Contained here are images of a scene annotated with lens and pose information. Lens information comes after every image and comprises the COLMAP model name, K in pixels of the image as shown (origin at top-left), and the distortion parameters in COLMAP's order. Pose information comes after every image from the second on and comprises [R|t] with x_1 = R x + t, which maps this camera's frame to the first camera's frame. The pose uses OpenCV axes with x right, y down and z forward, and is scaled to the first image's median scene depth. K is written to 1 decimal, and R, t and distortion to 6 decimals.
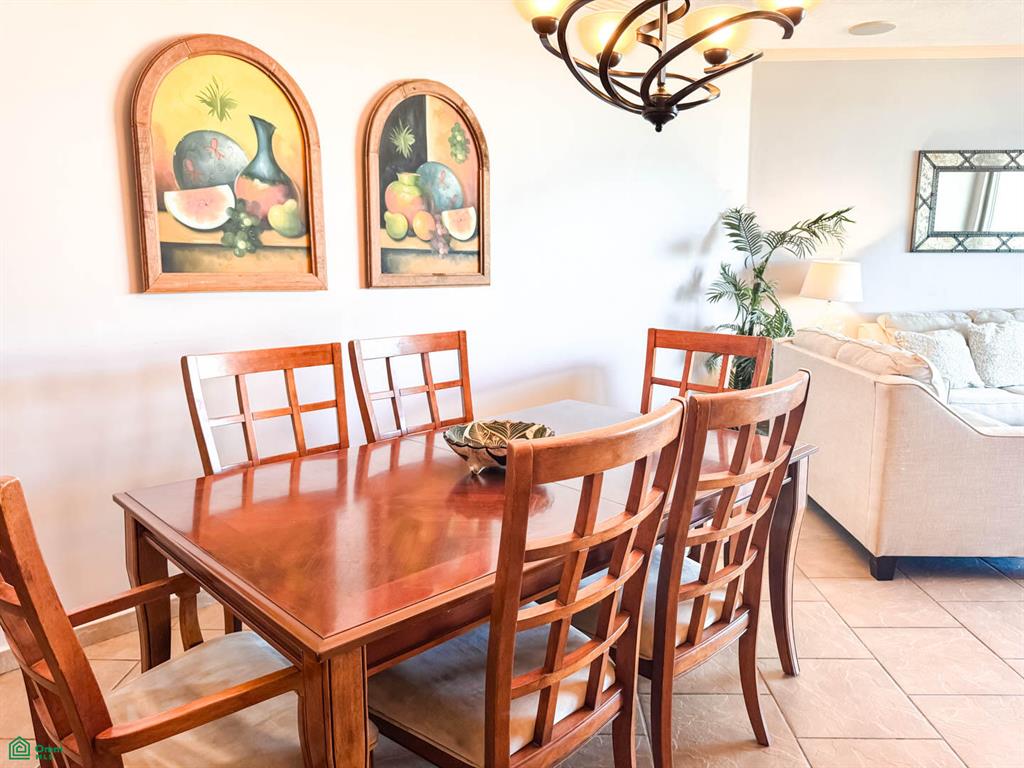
lens RADIAL K [[713.7, 0, 517.4], [0, 713.7, 380.9], [0, 0, 1]] dist [0.050177, -0.052771]
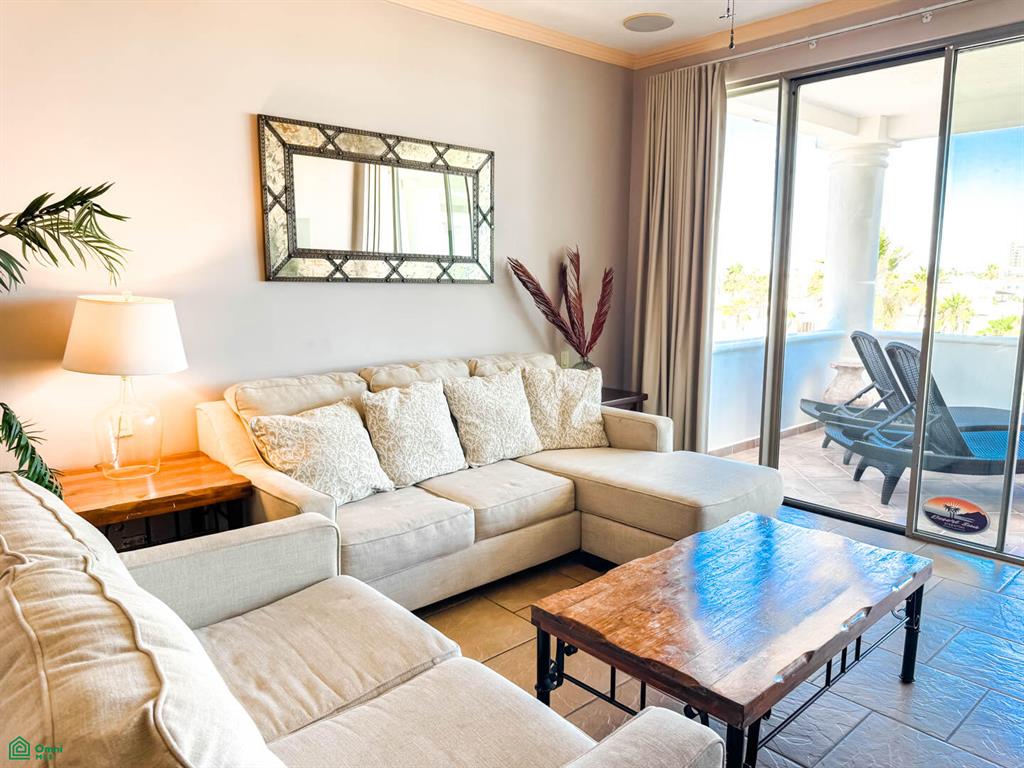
lens RADIAL K [[713.7, 0, 527.5], [0, 713.7, 390.5], [0, 0, 1]] dist [0.050177, -0.052771]
pose [[0.726185, -0.101080, 0.680028, 0.287587], [0.116099, 0.992957, 0.023616, -0.076315], [-0.677625, 0.061801, 0.732806, 0.417306]]
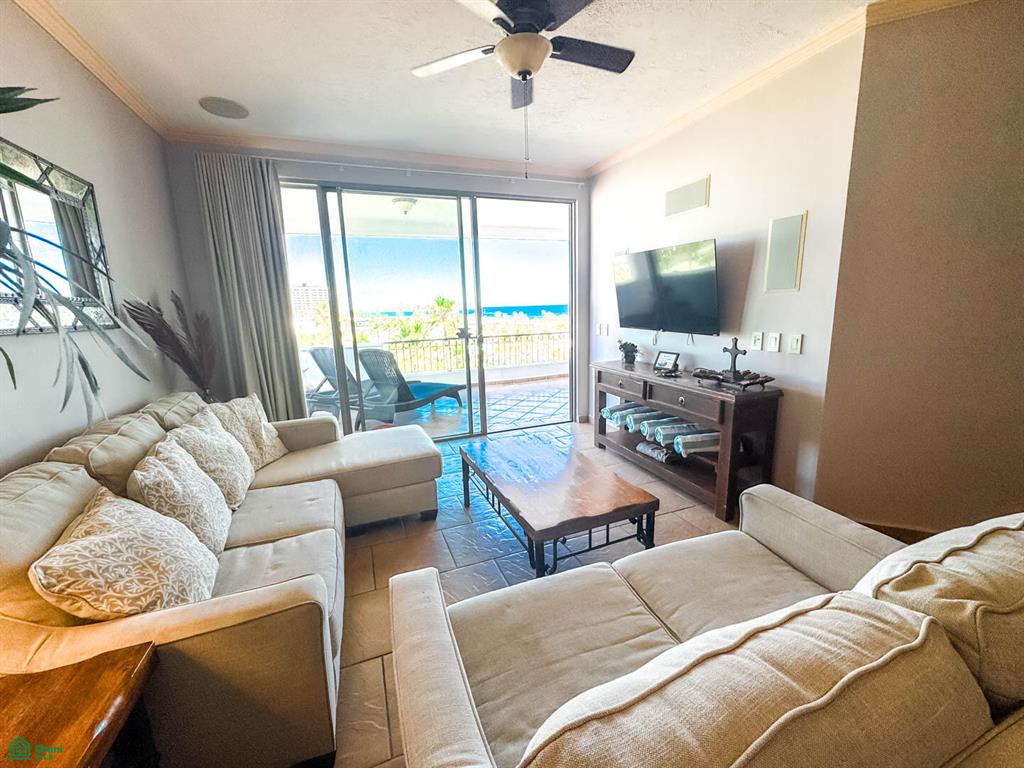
lens RADIAL K [[406.8, 0, 505.9], [0, 406.8, 385.8], [0, 0, 1]] dist [-0.012433, 0.001739]
pose [[-0.386563, -0.156800, 0.908836, 0.273686], [0.196490, 0.948814, 0.247271, -0.148835], [-0.901089, 0.274163, -0.335967, 0.812875]]
